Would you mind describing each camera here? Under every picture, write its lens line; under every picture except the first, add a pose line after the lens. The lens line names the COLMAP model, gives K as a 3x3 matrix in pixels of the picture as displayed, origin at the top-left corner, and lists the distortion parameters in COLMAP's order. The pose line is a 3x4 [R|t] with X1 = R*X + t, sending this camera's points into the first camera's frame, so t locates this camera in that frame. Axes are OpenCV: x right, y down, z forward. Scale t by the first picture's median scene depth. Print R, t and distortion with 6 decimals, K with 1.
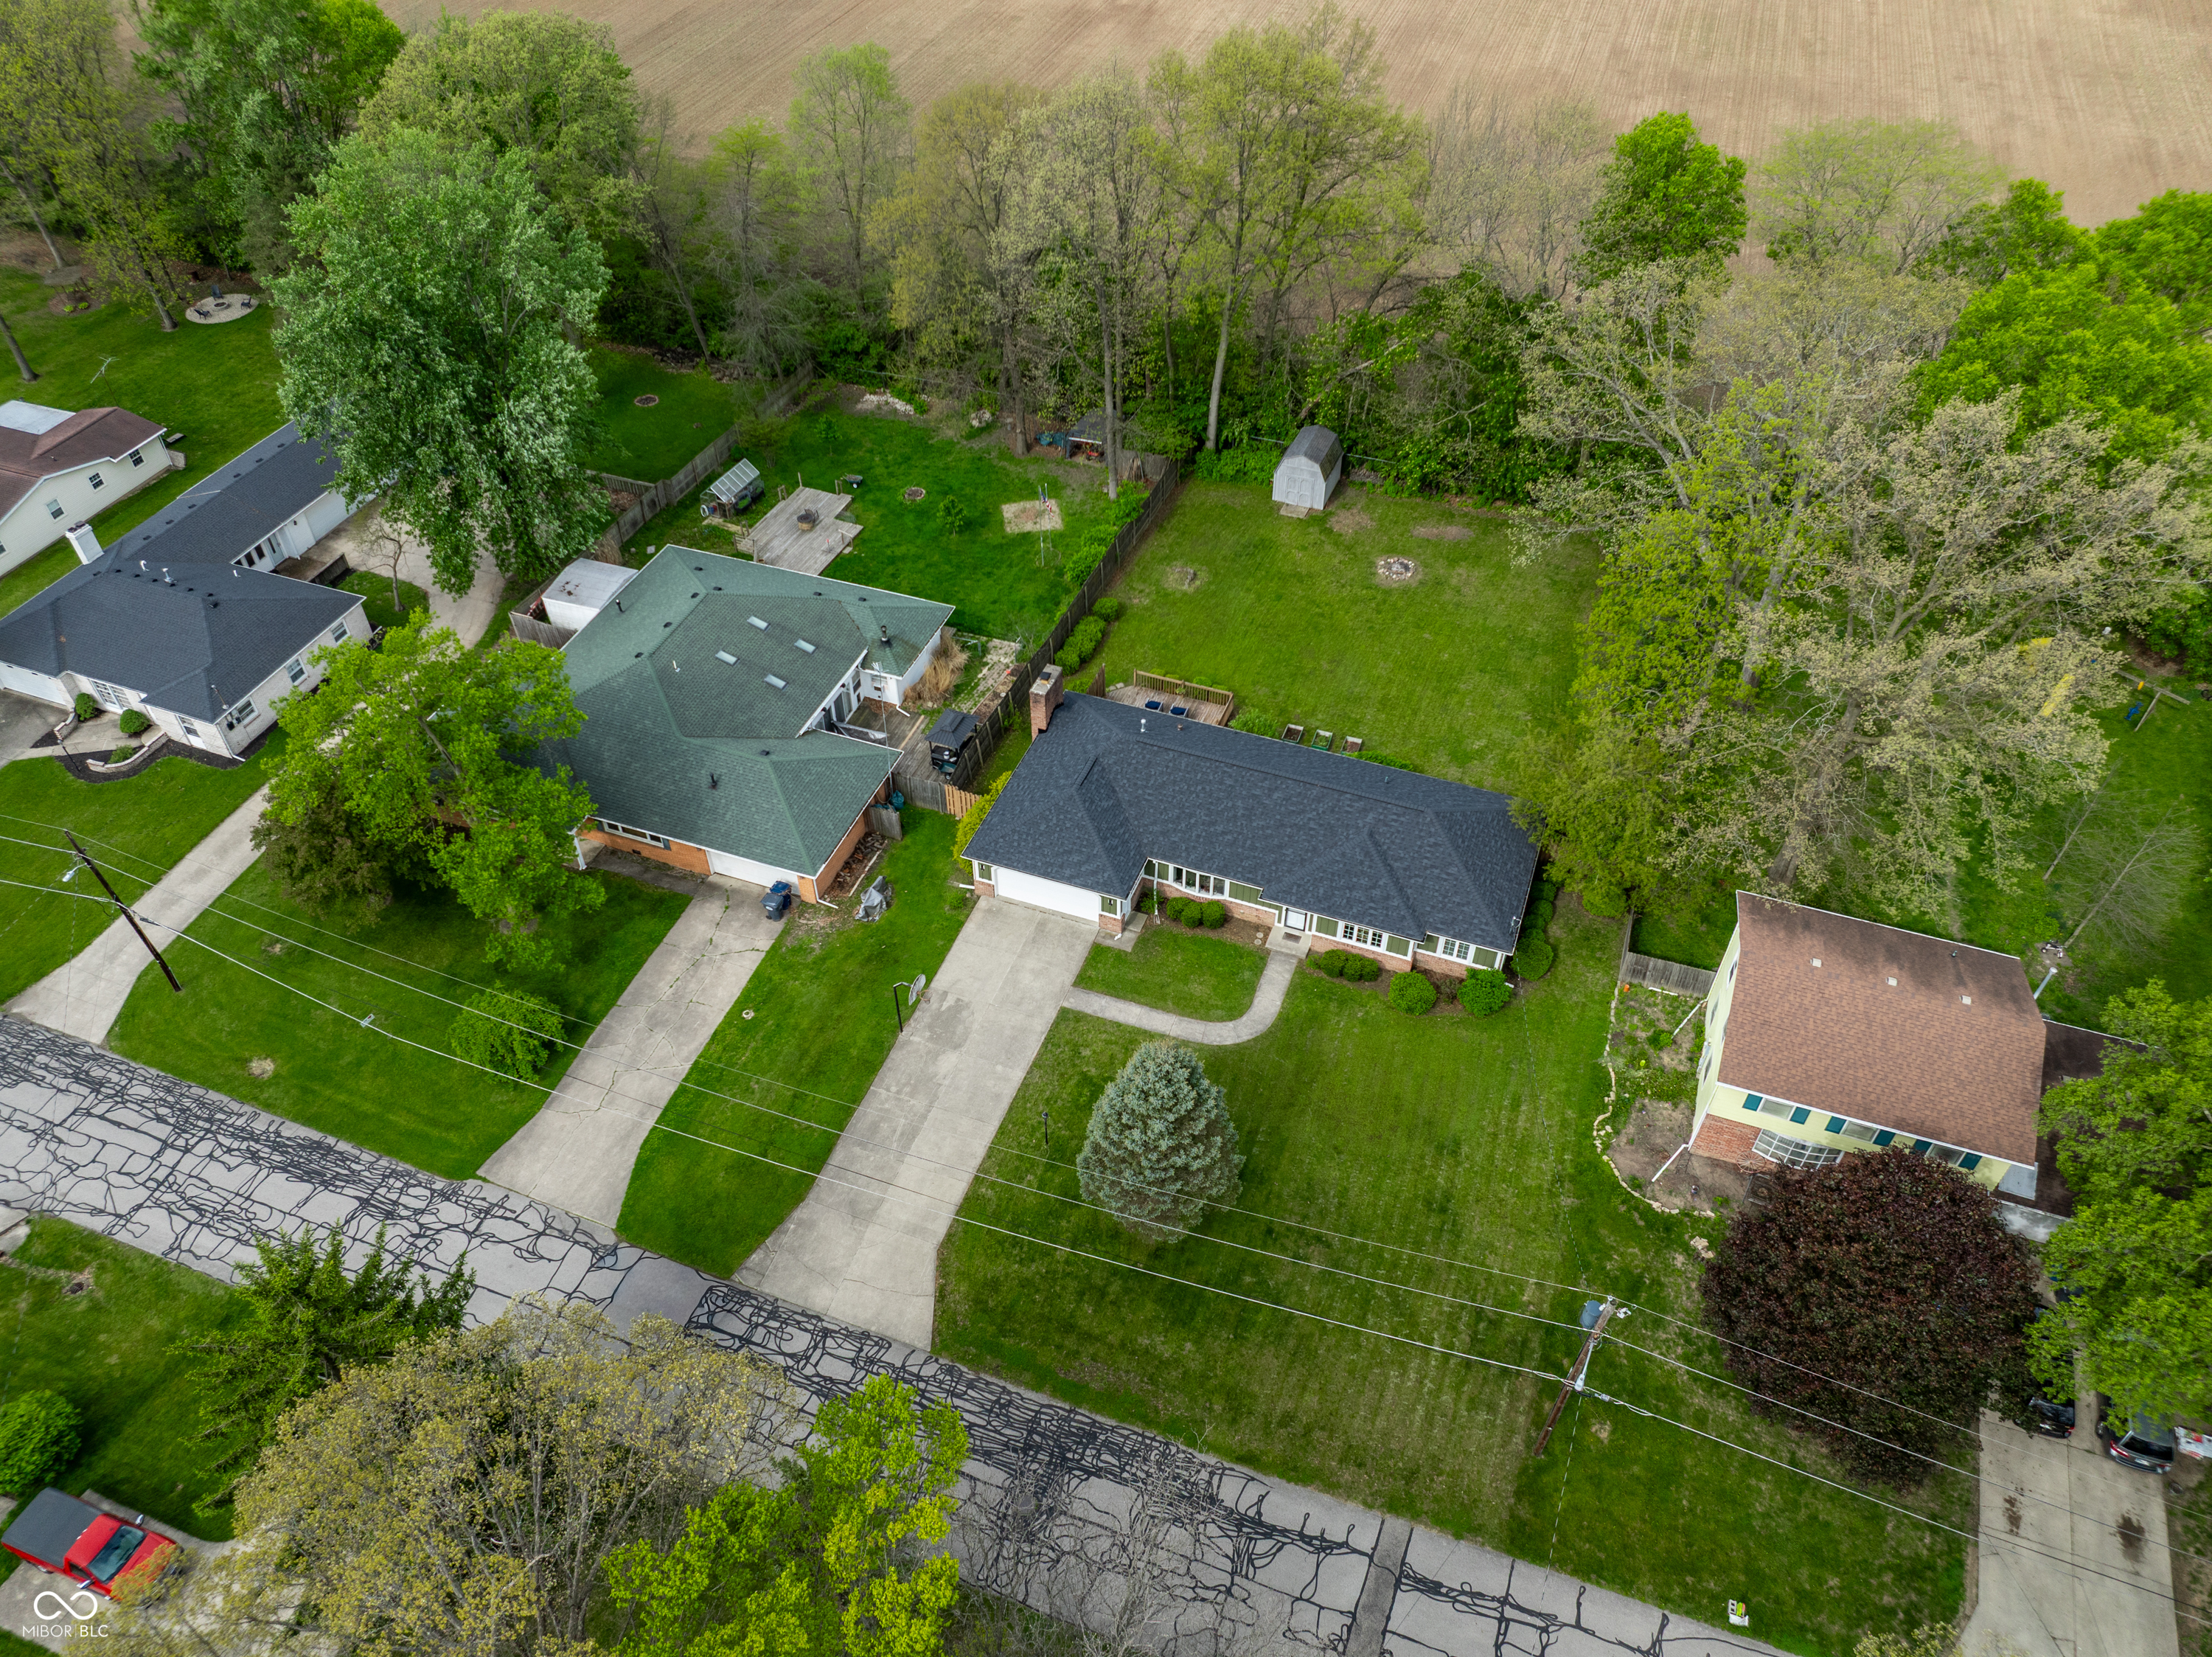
lens RADIAL K [[1558.4, 0, 1106.0], [0, 1558.4, 828.5], [0, 0, 1]] dist [-0.039645, 0.004905]
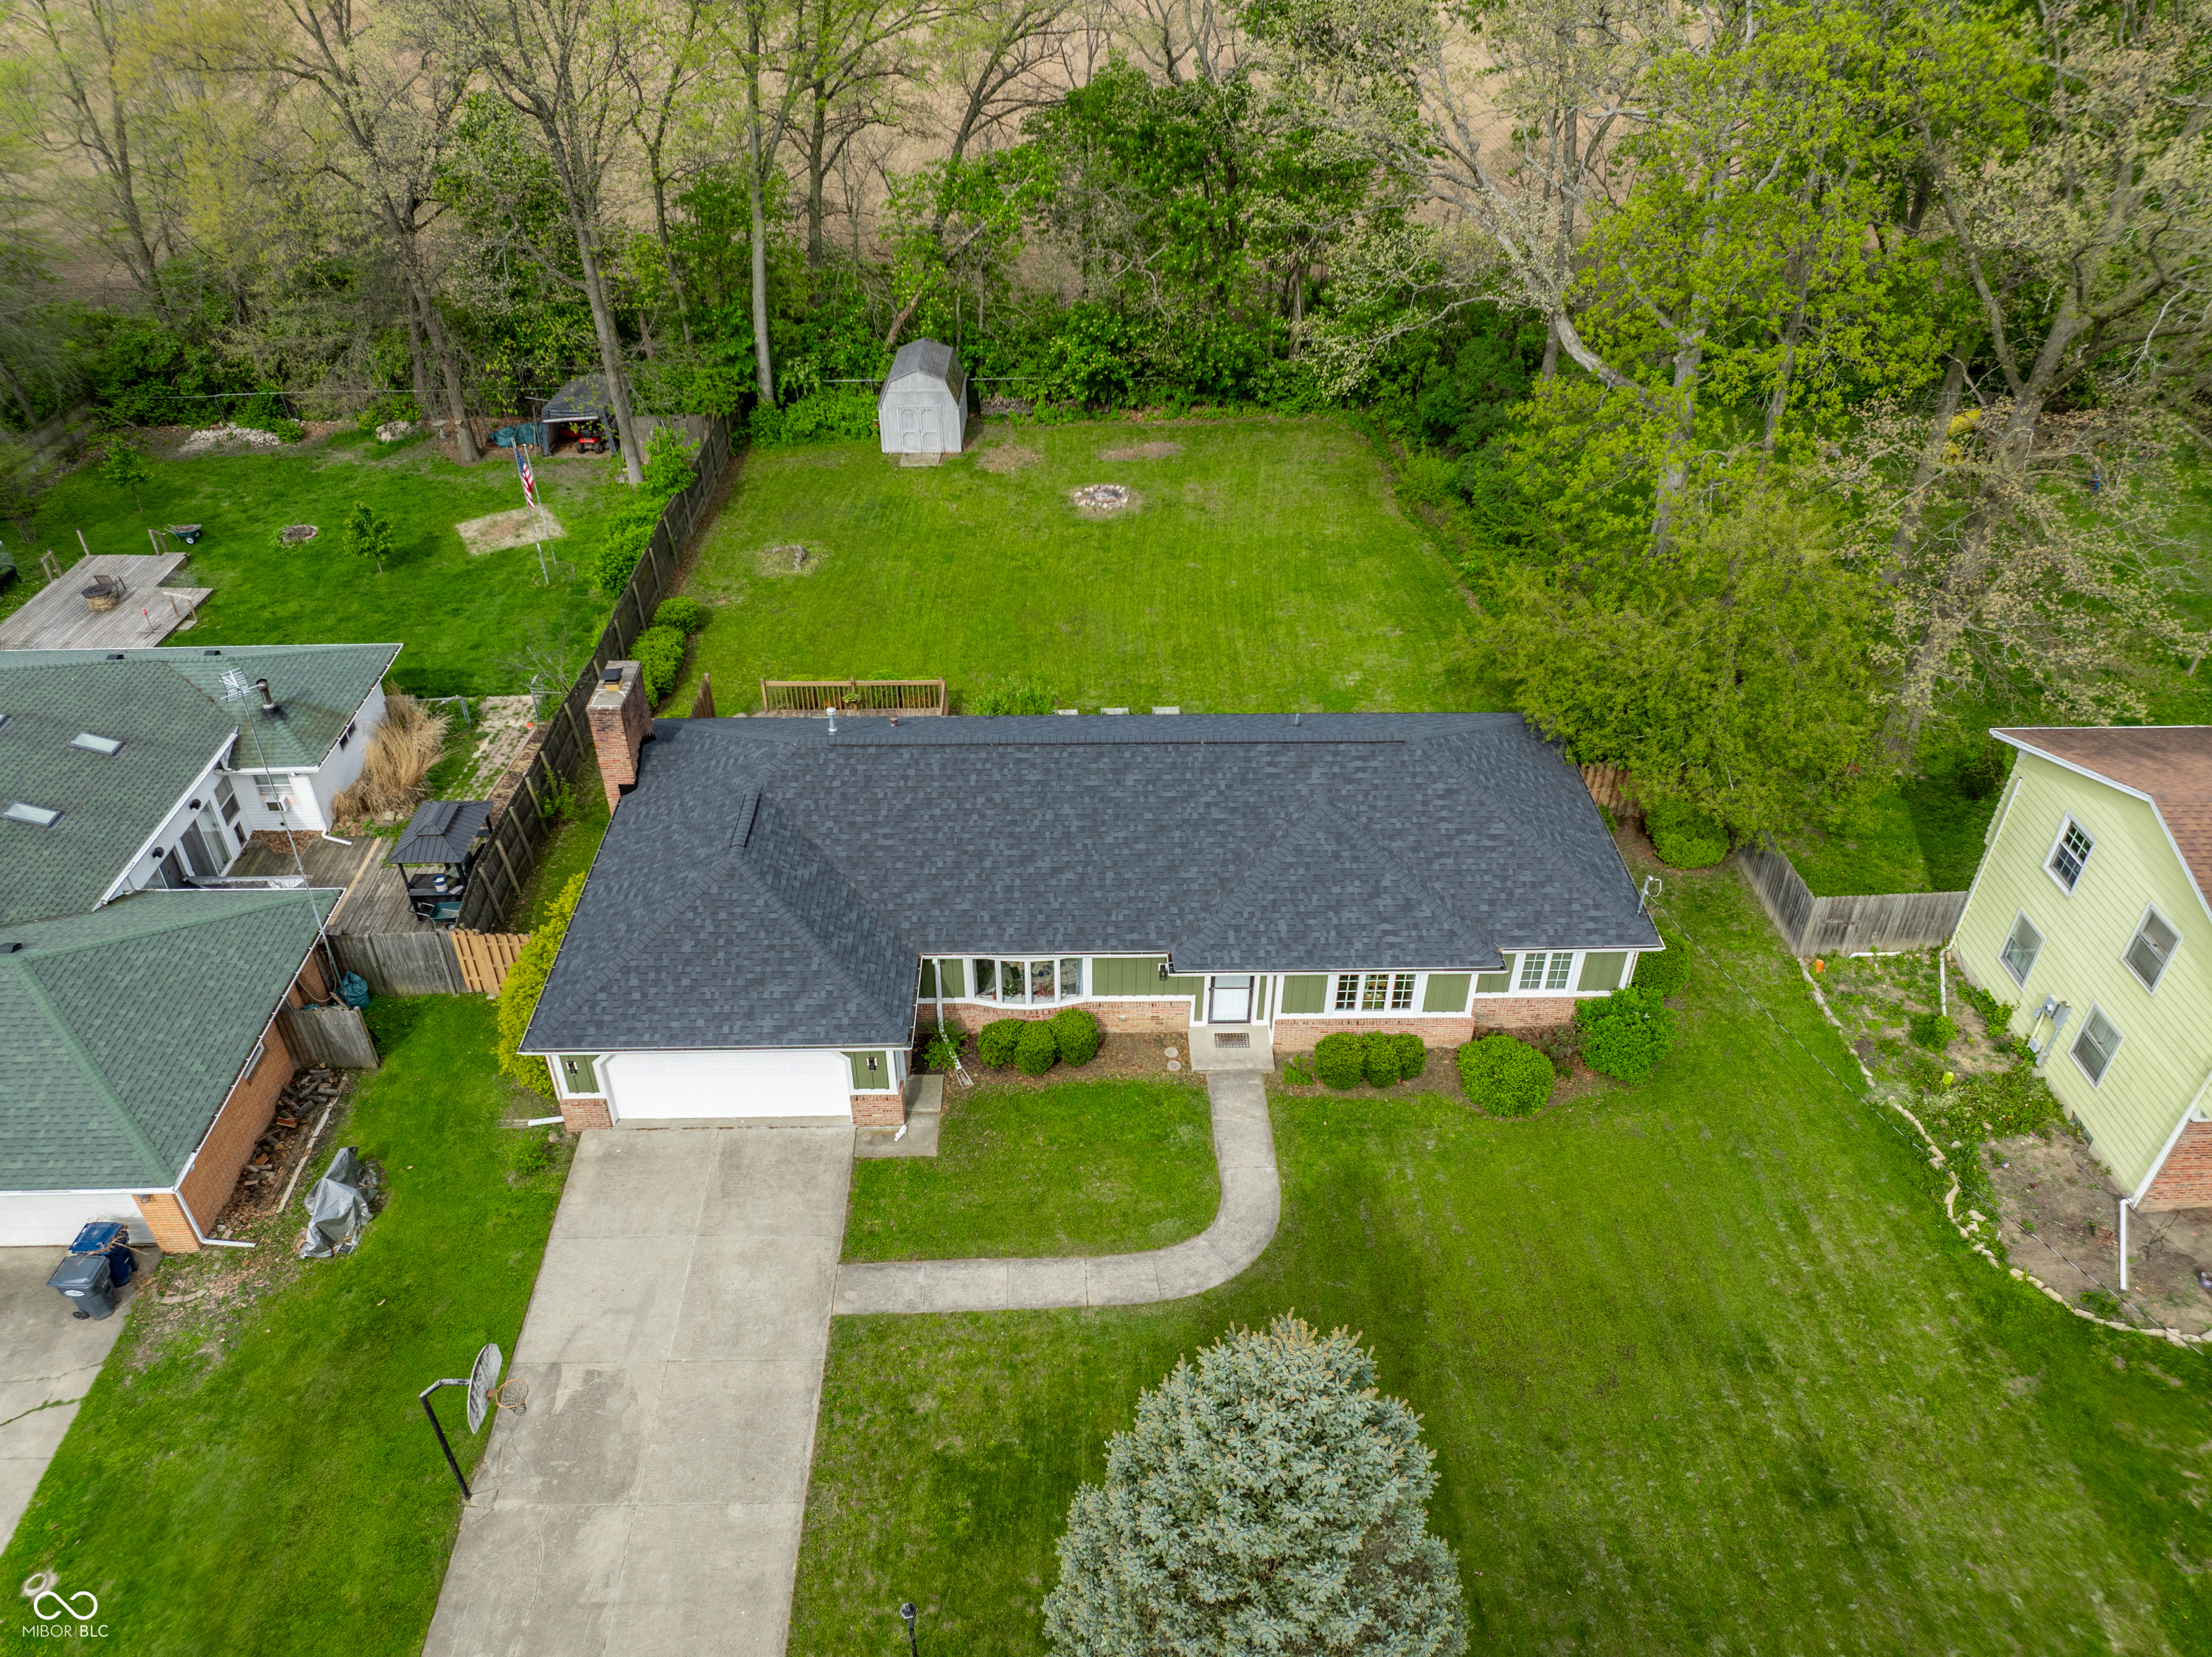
lens RADIAL K [[1558.4, 0, 1106.0], [0, 1558.4, 828.5], [0, 0, 1]] dist [-0.039645, 0.004905]
pose [[0.925952, -0.214767, 0.310626, -0.060850], [0.255368, 0.962060, -0.096062, 0.041439], [-0.278210, 0.168273, 0.945666, 0.514227]]
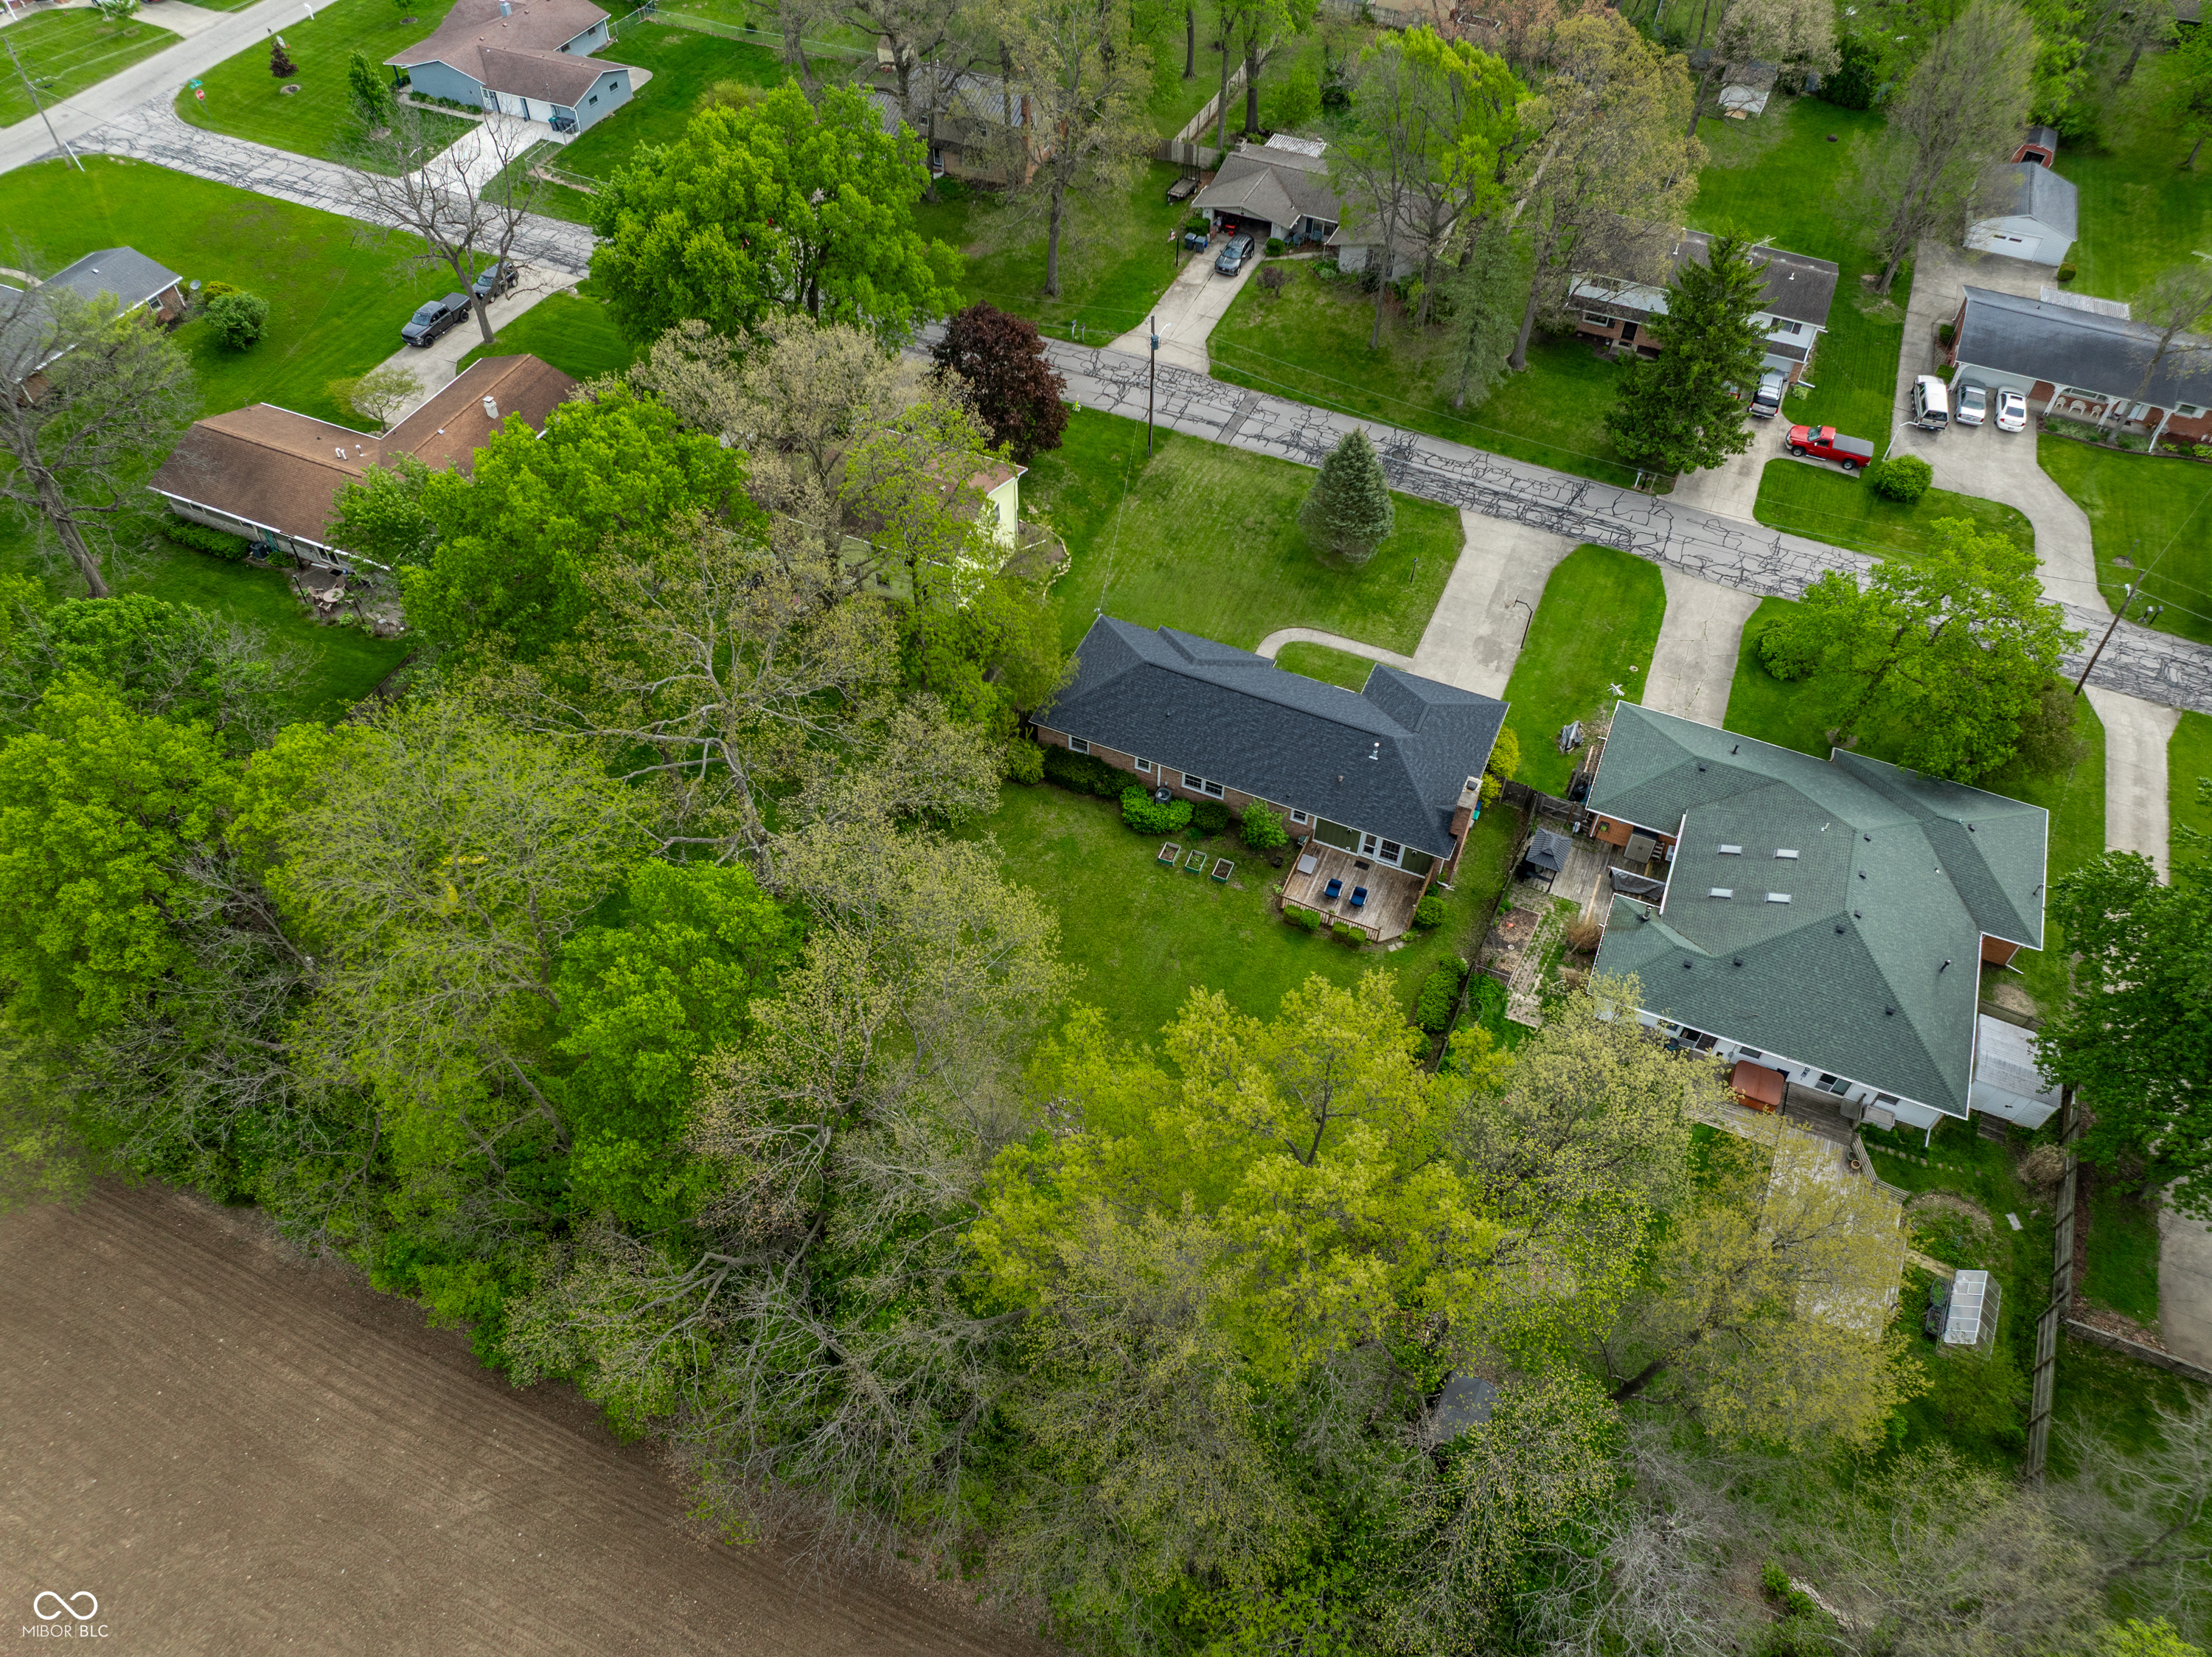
lens RADIAL K [[1558.4, 0, 1106.0], [0, 1558.4, 828.5], [0, 0, 1]] dist [-0.039645, 0.004905]
pose [[-0.998487, -0.045697, 0.030589, 0.189627], [0.033114, -0.055561, 0.997906, -1.250481], [-0.043902, 0.997409, 0.056990, 1.035651]]
